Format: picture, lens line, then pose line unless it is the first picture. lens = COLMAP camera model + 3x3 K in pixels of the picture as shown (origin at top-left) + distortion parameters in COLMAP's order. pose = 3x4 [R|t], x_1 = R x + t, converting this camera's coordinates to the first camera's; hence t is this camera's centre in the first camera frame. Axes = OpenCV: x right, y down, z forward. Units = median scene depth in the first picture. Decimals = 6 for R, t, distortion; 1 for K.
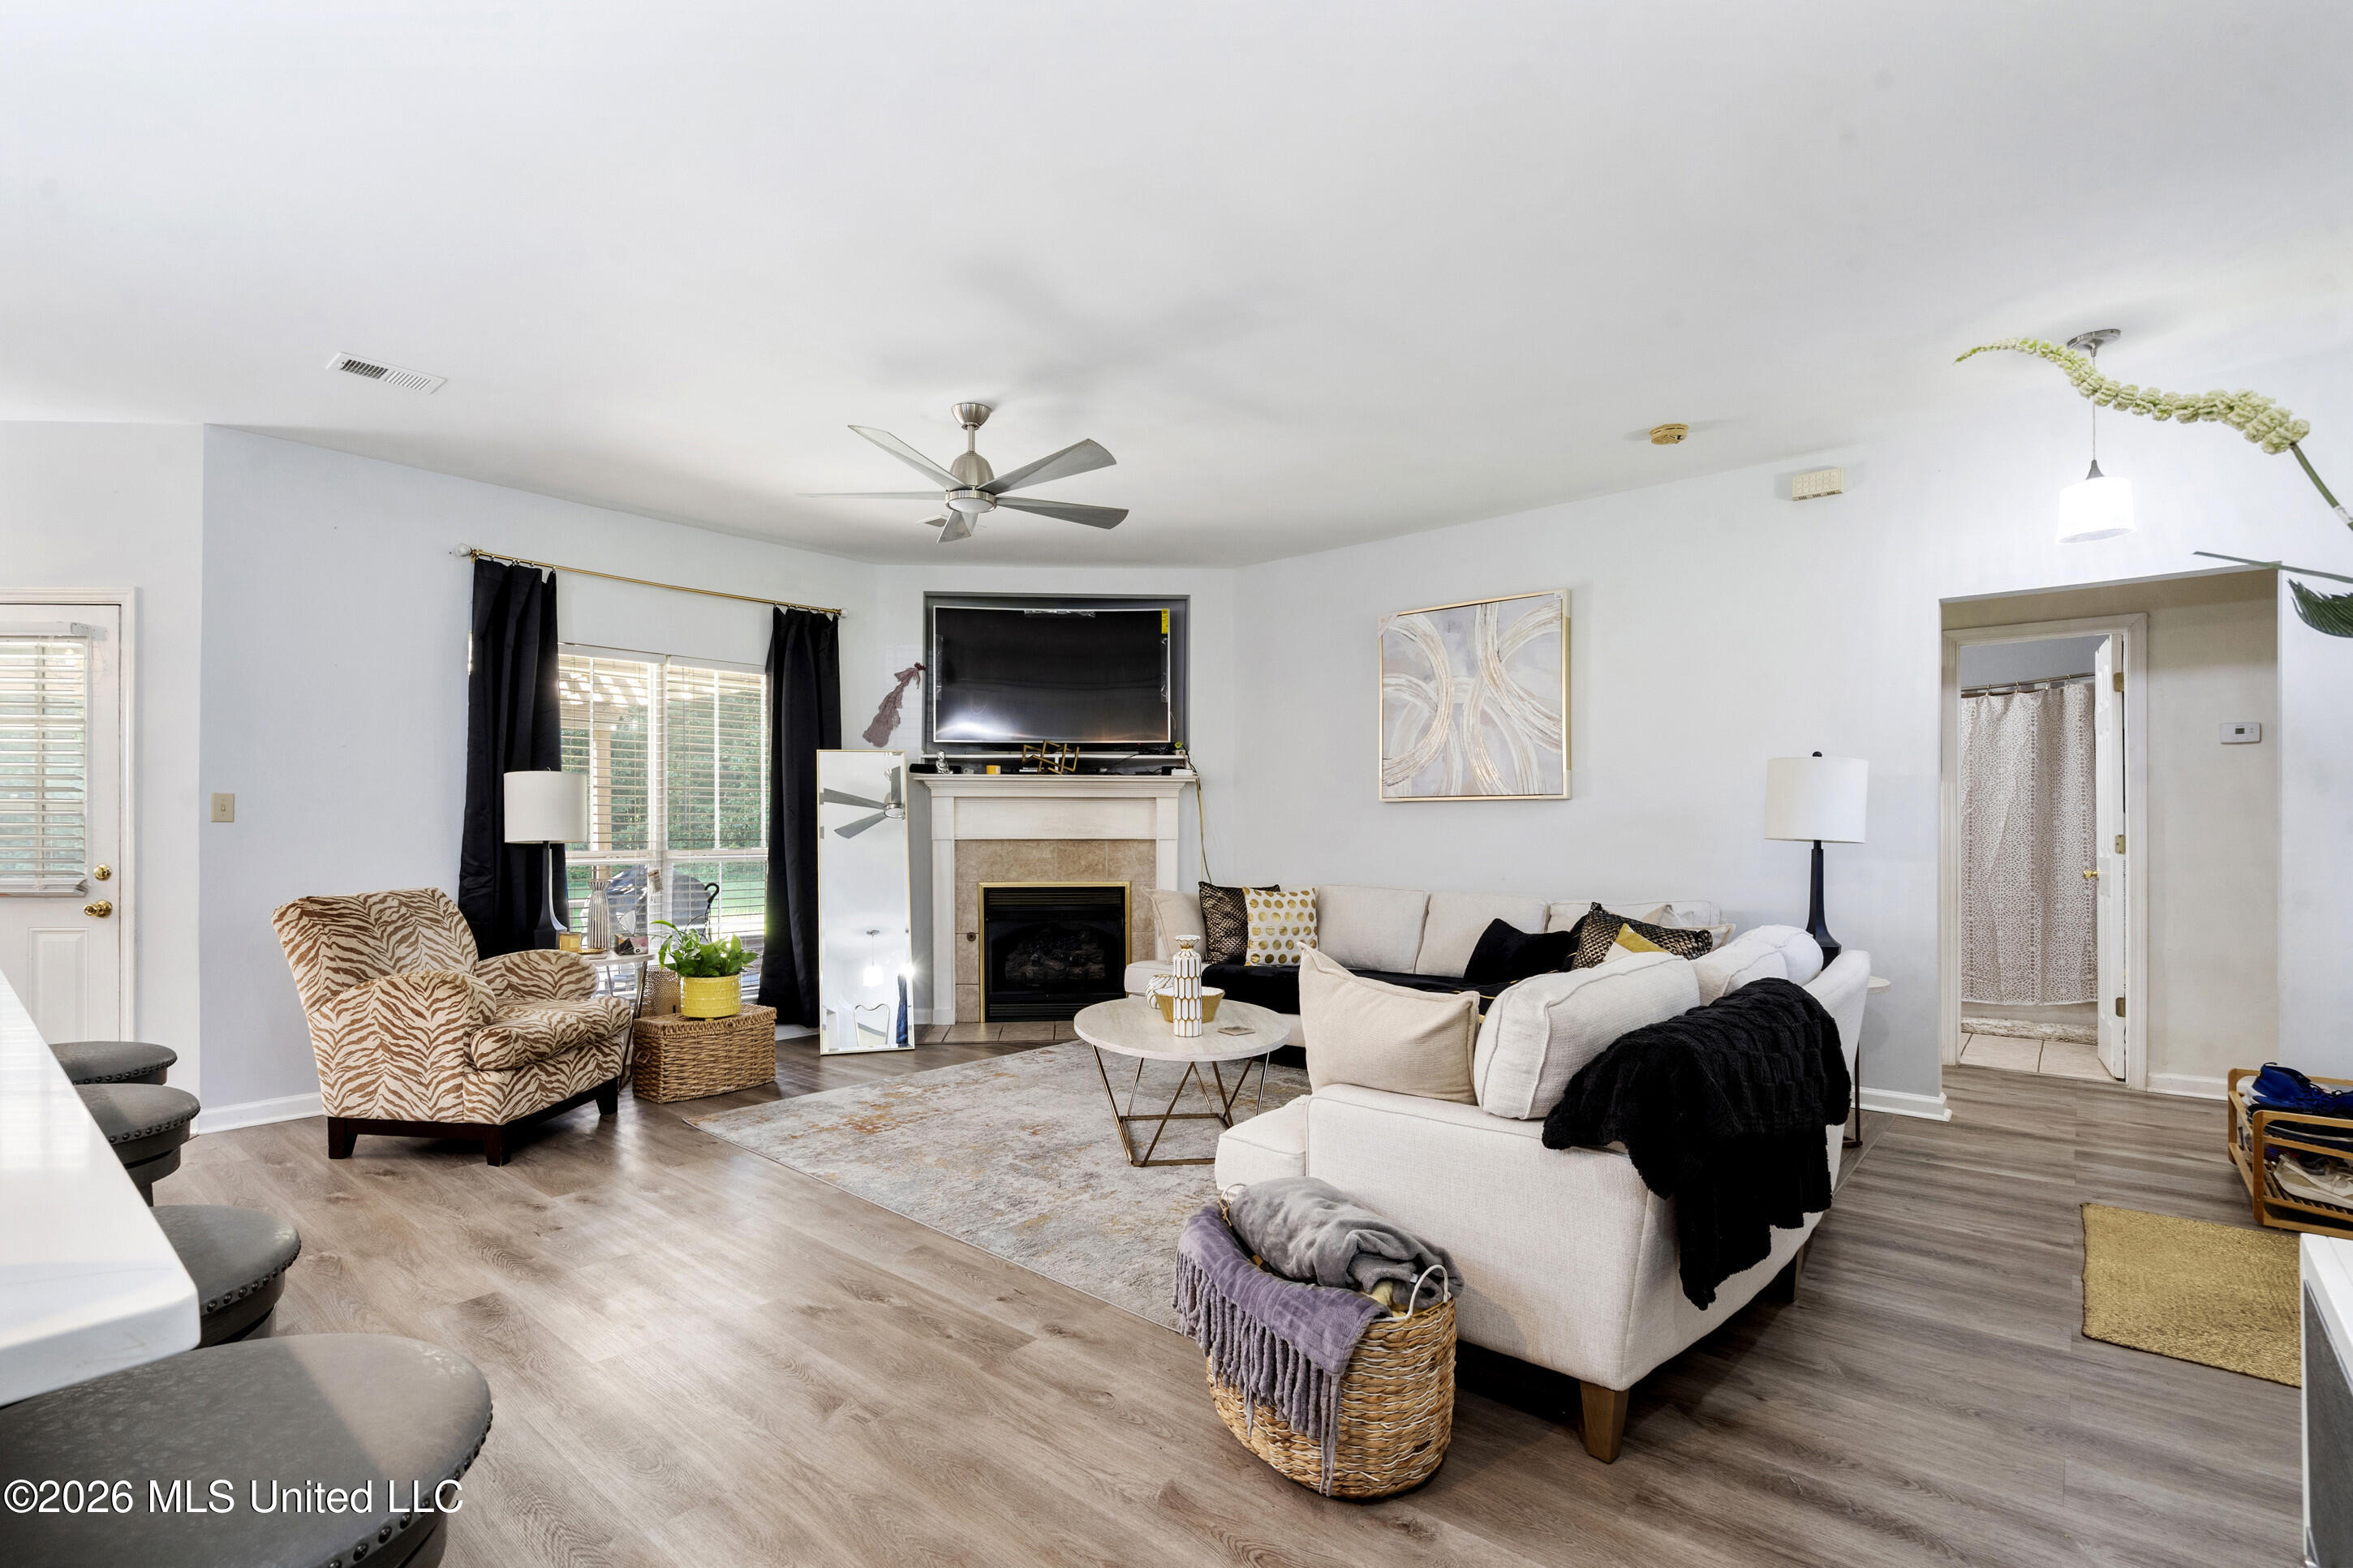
lens RADIAL K [[1082.5, 0, 1133.8], [0, 1082.5, 826.8], [0, 0, 1]] dist [-0.005737, 0.001228]
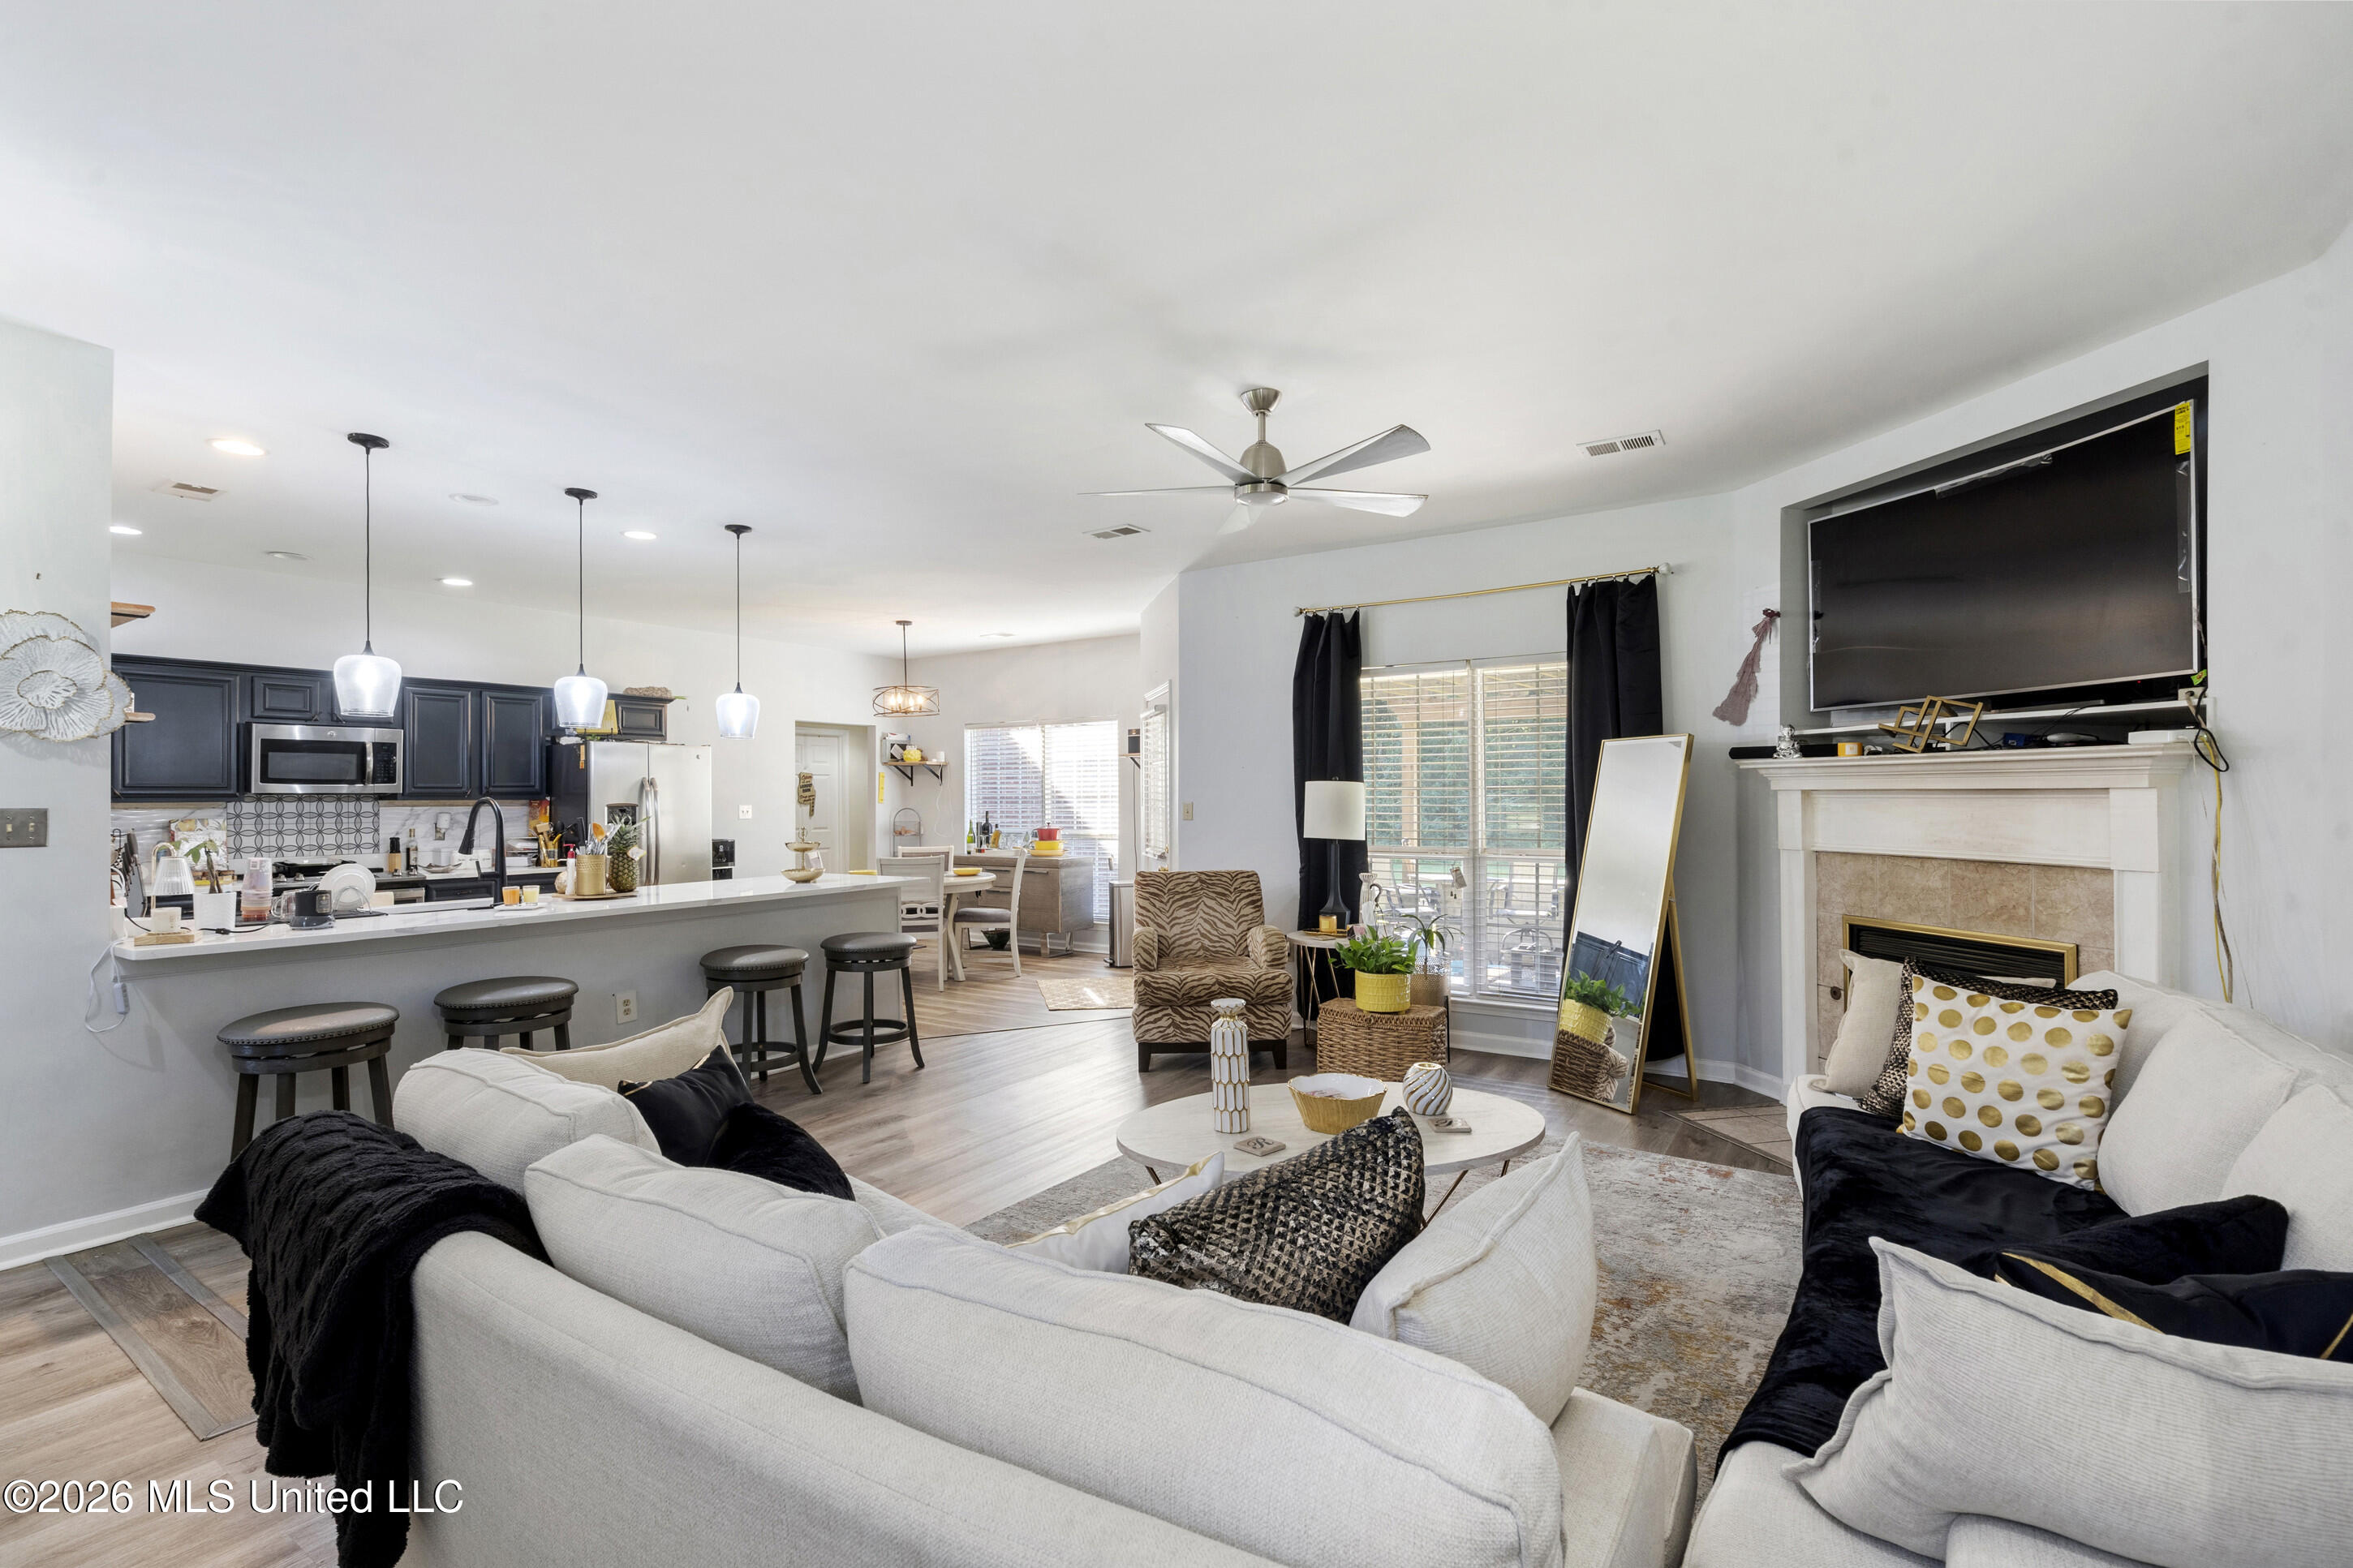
lens RADIAL K [[1082.5, 0, 1214.1], [0, 1082.5, 803.0], [0, 0, 1]] dist [-0.005737, 0.001228]
pose [[0.145298, 0.006736, -0.989365, 0.552634], [0.005681, 0.999955, 0.007642, -0.031246], [0.989372, -0.006731, 0.145253, 0.601268]]
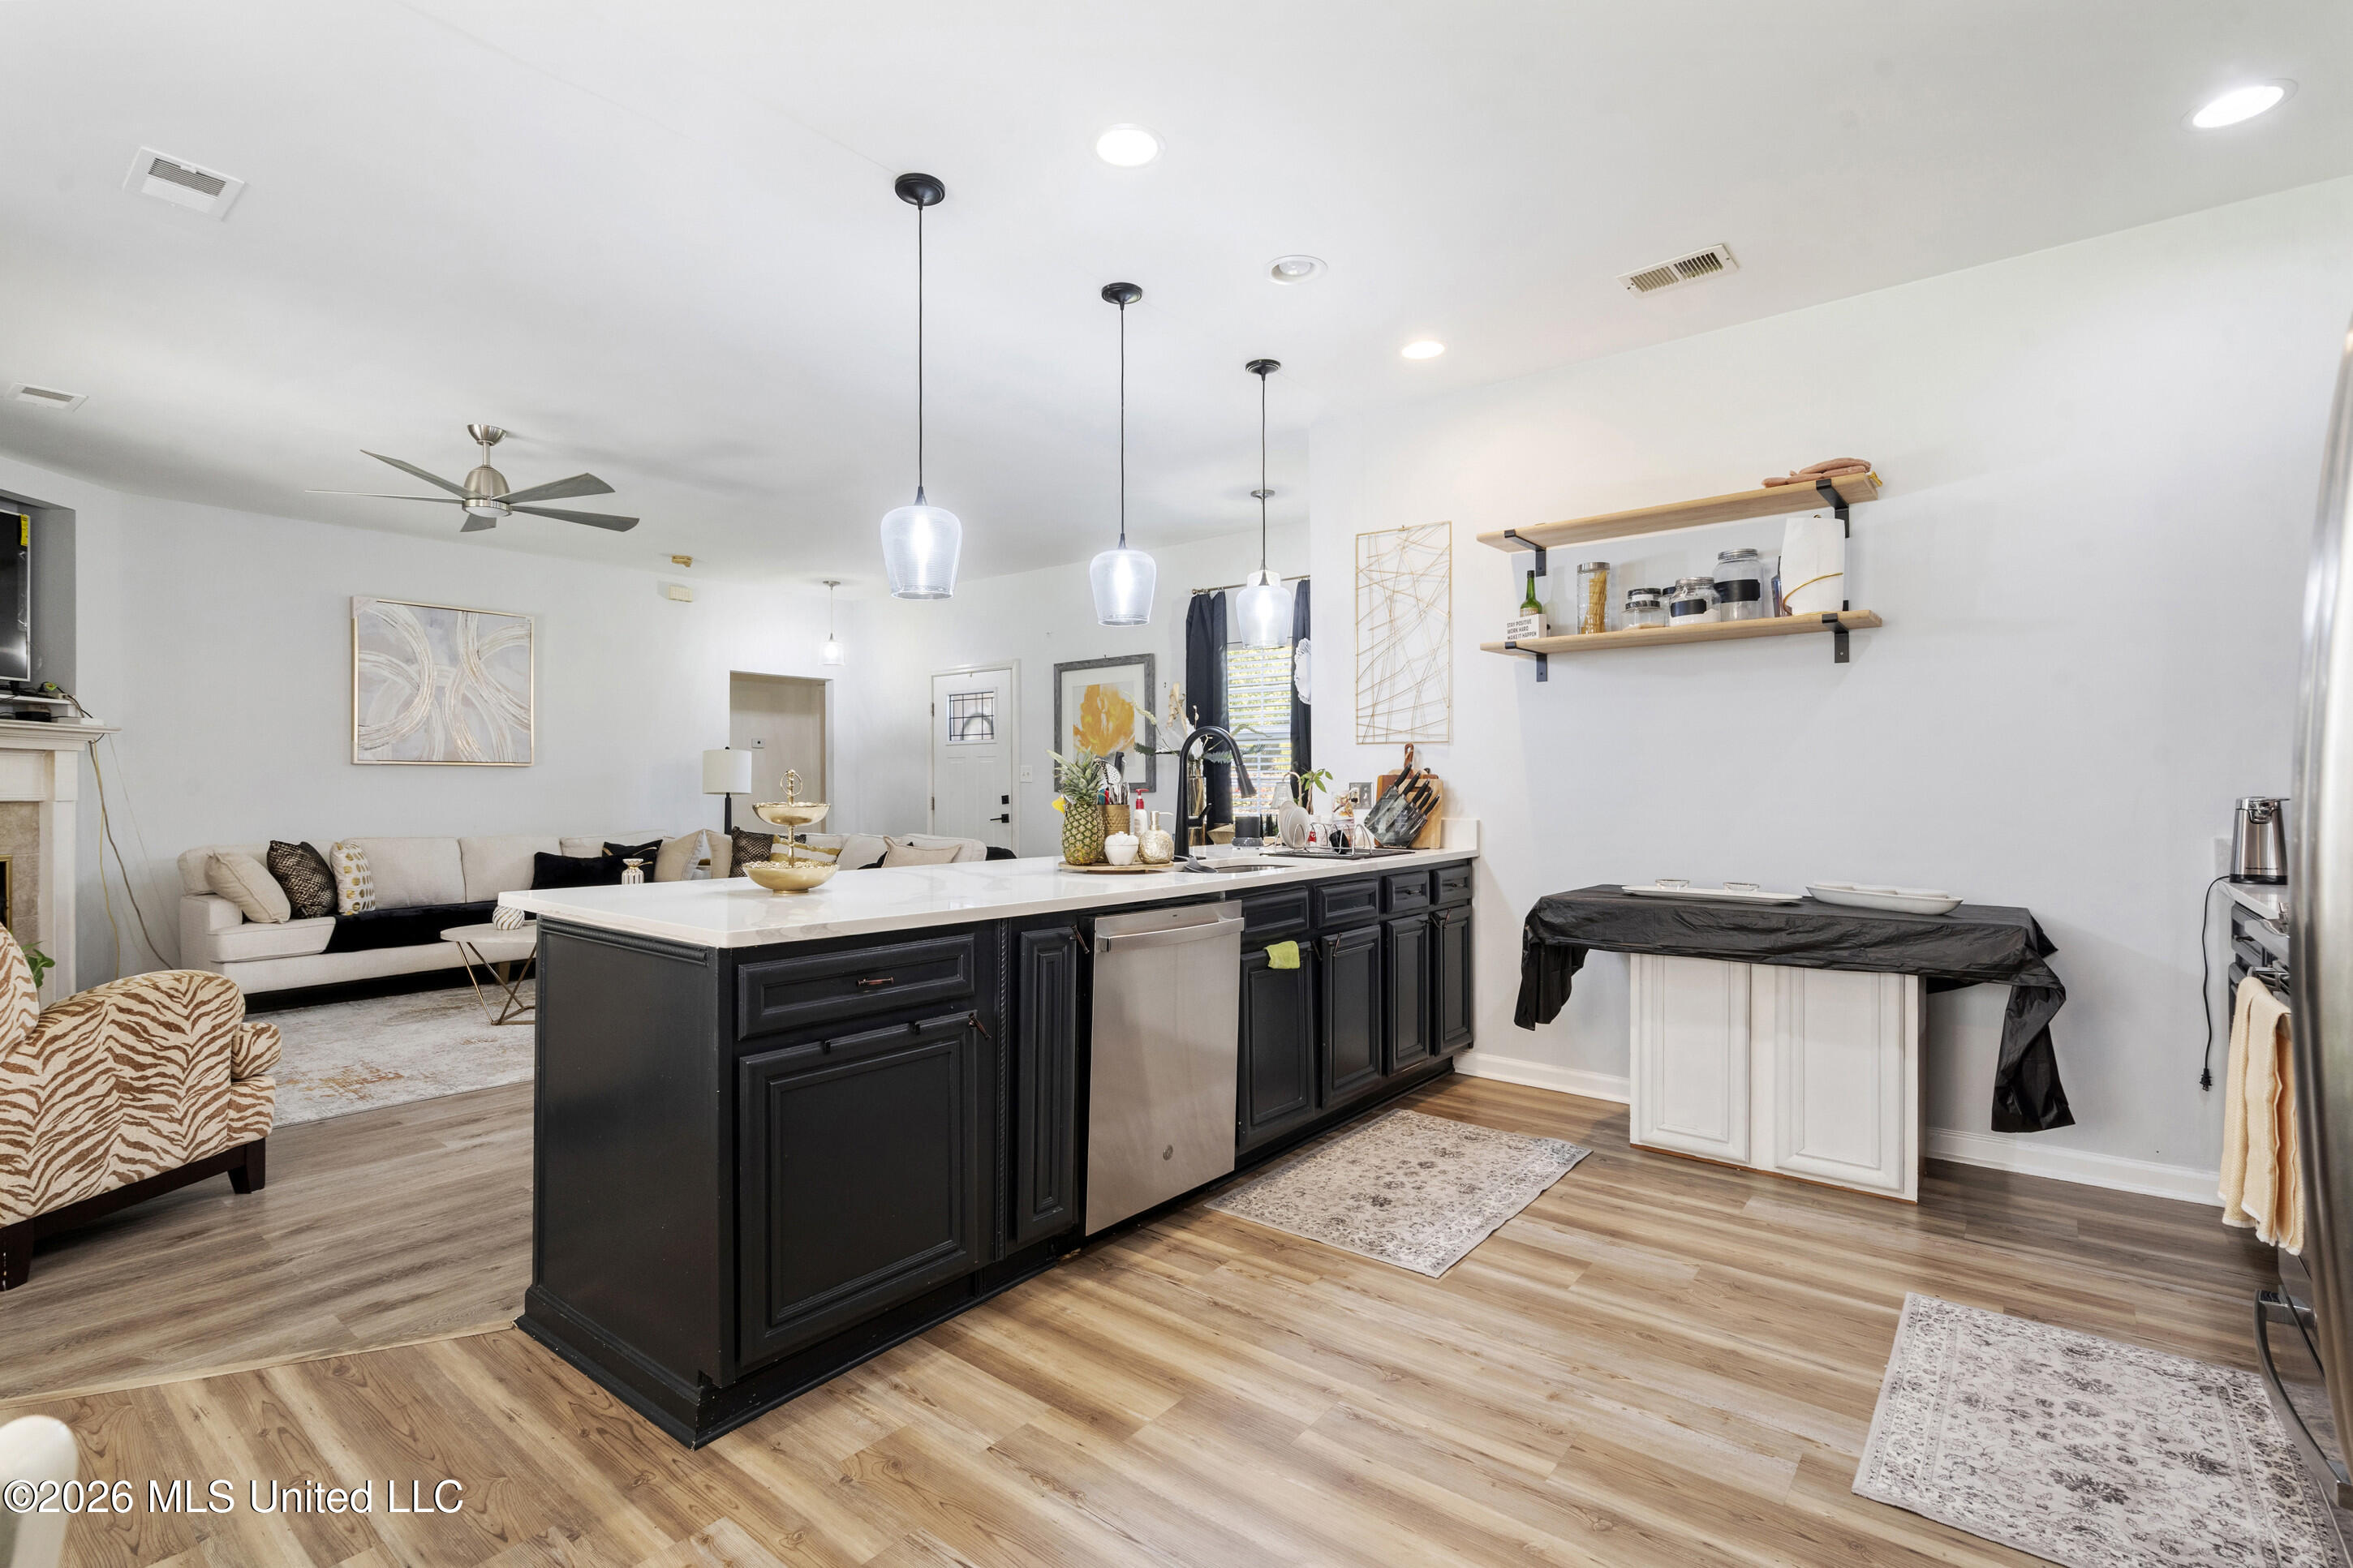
lens RADIAL K [[1082.5, 0, 1161.4], [0, 1082.5, 782.6], [0, 0, 1]] dist [-0.005737, 0.001228]
pose [[-0.035256, 0.005431, 0.999364, -0.979300], [0.001945, 0.999984, -0.005366, 0.004275], [-0.999376, 0.001754, -0.035266, 0.225598]]
